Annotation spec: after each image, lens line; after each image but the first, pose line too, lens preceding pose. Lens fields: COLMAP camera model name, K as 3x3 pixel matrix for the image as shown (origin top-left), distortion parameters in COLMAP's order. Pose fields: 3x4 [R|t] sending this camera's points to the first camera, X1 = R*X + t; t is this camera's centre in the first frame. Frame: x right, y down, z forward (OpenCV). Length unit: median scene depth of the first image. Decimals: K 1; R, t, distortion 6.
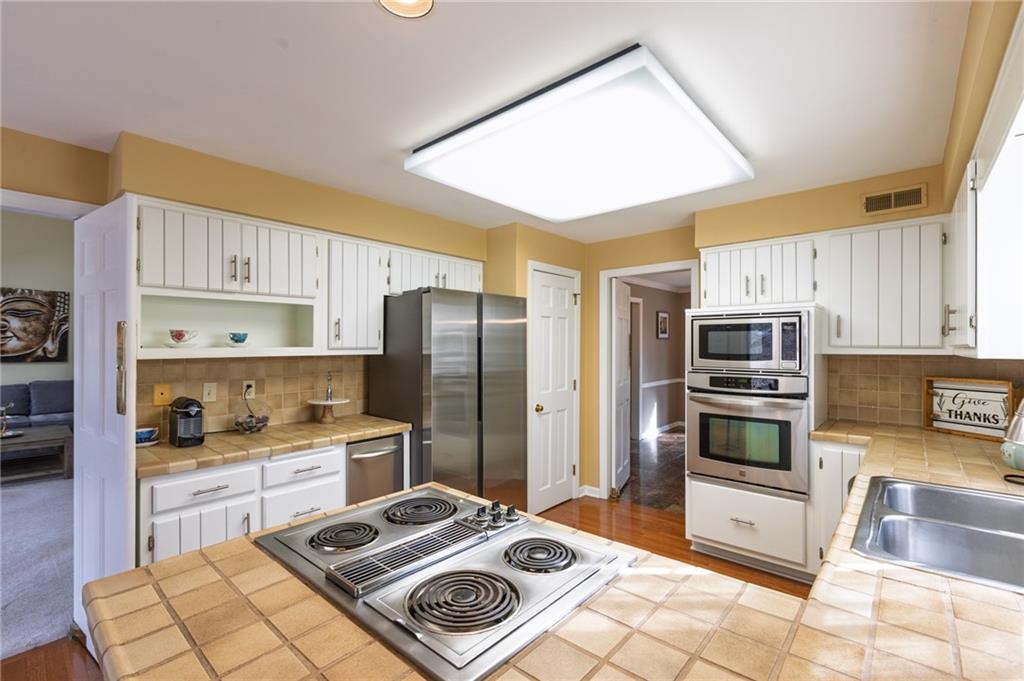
lens RADIAL K [[454.5, 0, 509.6], [0, 454.5, 342.6], [0, 0, 1]] dist [-0.002299, -0.000115]
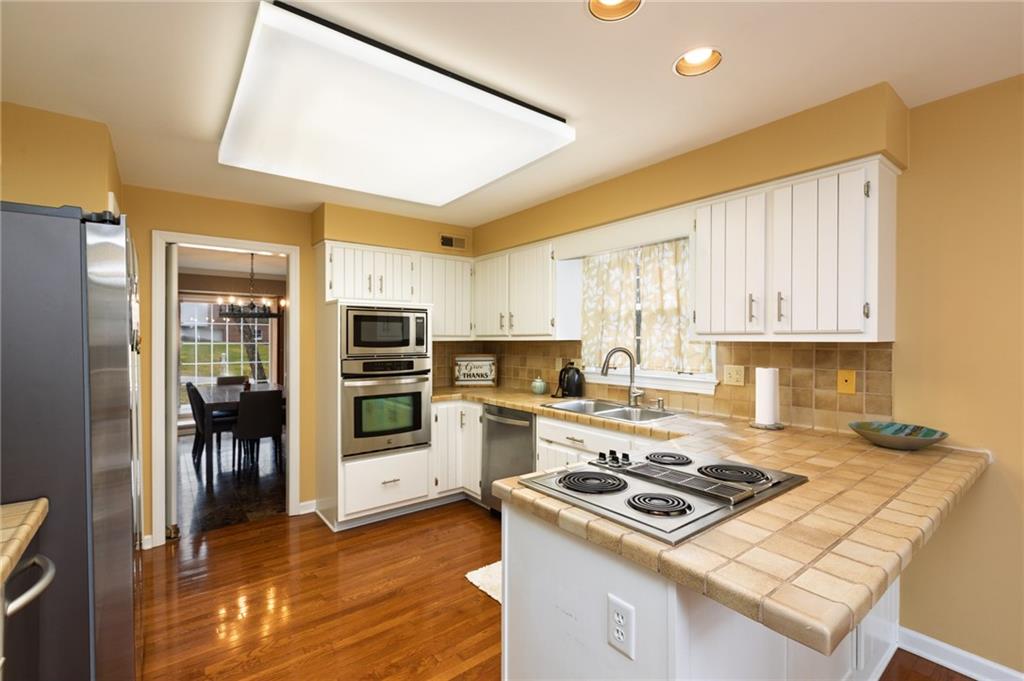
lens RADIAL K [[454.5, 0, 511.4], [0, 454.5, 342.0], [0, 0, 1]] dist [-0.002299, -0.000115]
pose [[0.187214, -0.008057, 0.982286, -0.587076], [-0.003767, 0.999953, 0.008920, 0.014522], [-0.982312, -0.005371, 0.187175, 0.454504]]
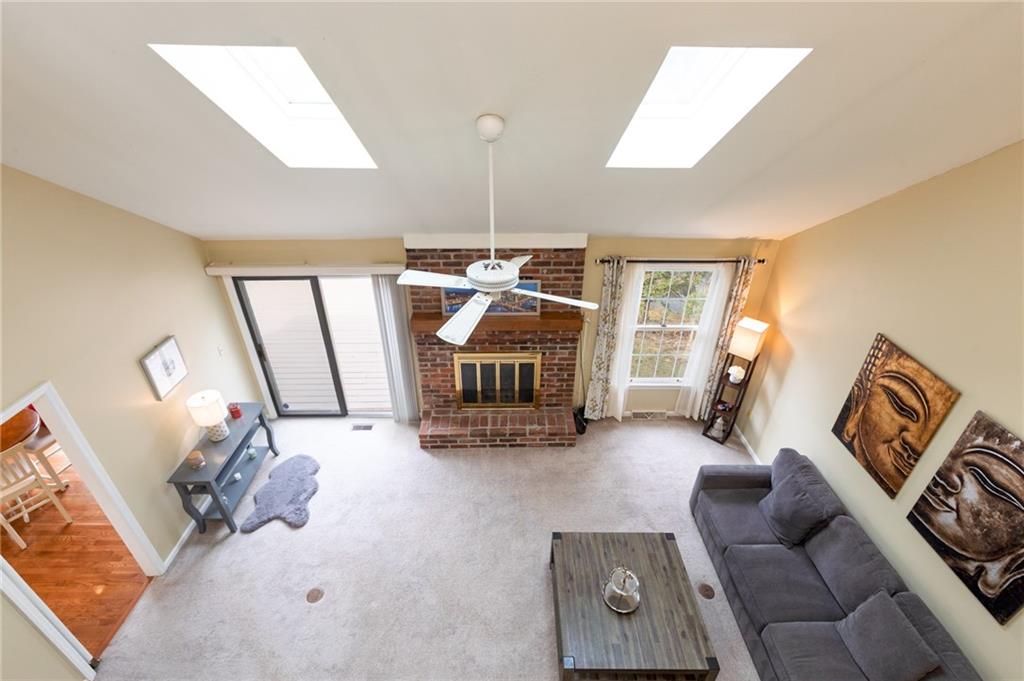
lens RADIAL K [[454.5, 0, 498.1], [0, 454.5, 346.0], [0, 0, 1]] dist [-0.002299, -0.000115]
pose [[-0.738680, 0.339968, -0.582042, -1.120727], [-0.007135, 0.859501, 0.511084, -0.864745], [0.674018, 0.381681, -0.632471, 1.960589]]
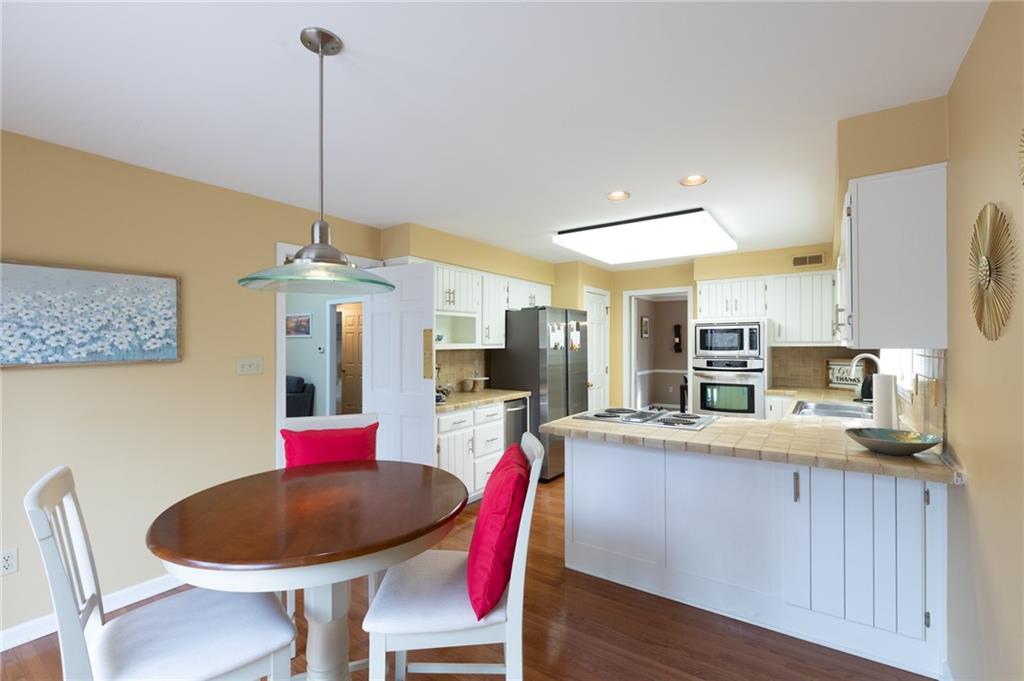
lens RADIAL K [[454.5, 0, 510.4], [0, 454.5, 341.3], [0, 0, 1]] dist [-0.002299, -0.000115]
pose [[0.993764, -0.003315, 0.111456, -0.467158], [0.003487, 0.999993, -0.001349, 0.004814], [-0.111451, 0.001729, 0.993768, -0.581280]]
